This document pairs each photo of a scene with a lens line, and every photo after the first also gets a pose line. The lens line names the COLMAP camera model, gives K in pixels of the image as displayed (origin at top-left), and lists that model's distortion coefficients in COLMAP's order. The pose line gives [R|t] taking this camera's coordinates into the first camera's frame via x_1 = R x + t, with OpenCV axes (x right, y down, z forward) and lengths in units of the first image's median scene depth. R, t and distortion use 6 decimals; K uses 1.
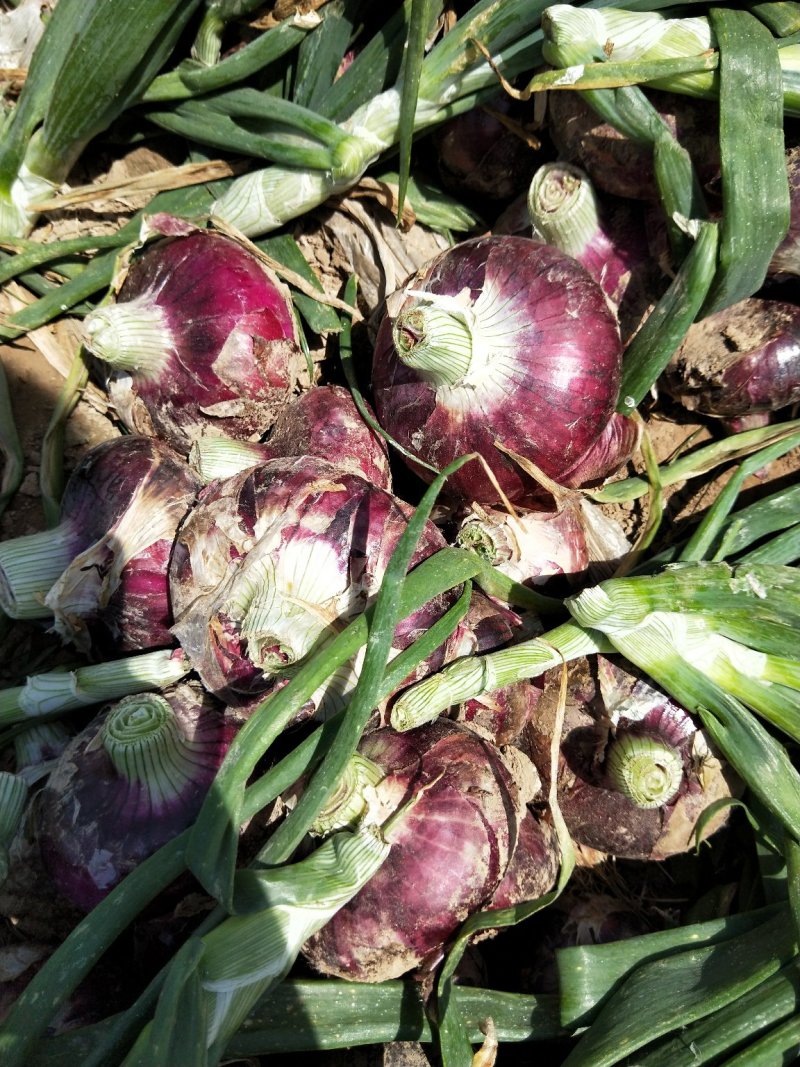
lens RADIAL K [[919.1, 0, 400.0], [0, 919.1, 533.5], [0, 0, 1]] dist [-0.000020, -0.039587]
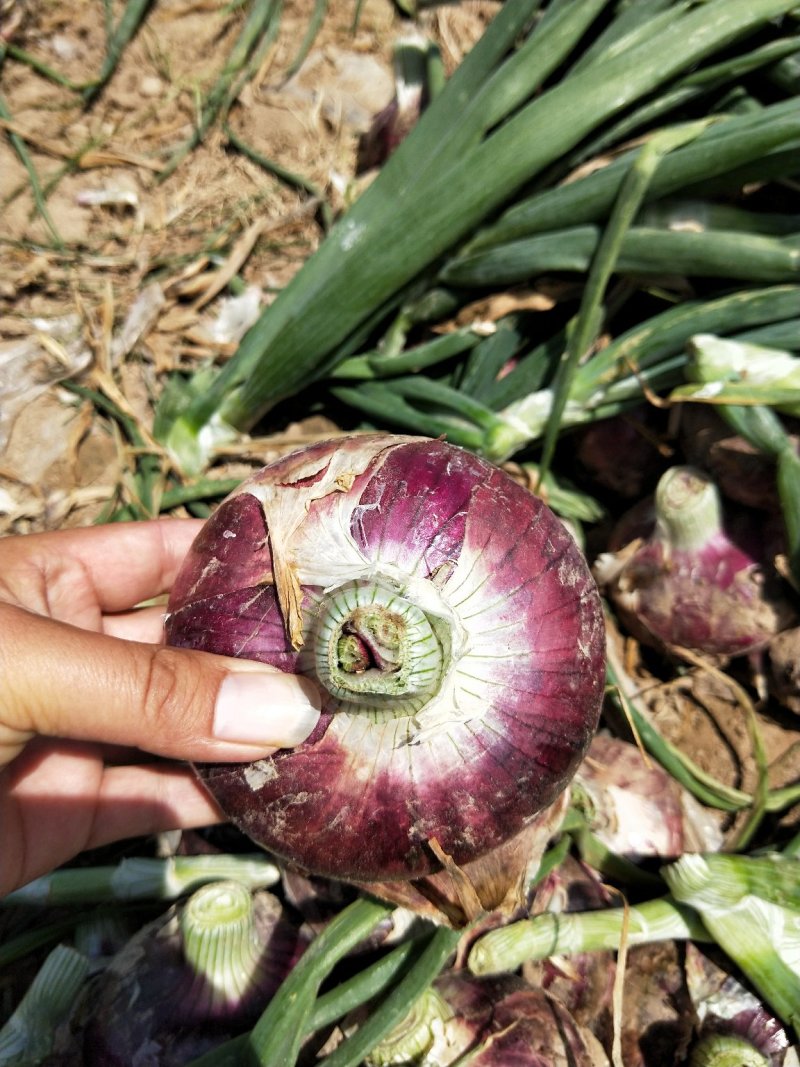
lens RADIAL K [[919.1, 0, 400.0], [0, 919.1, 533.5], [0, 0, 1]] dist [-0.000020, -0.039587]
pose [[0.981841, 0.146549, -0.120466, -0.026437], [-0.177326, 0.934619, -0.308290, 0.084000], [0.067411, 0.324053, 0.943634, -0.057994]]
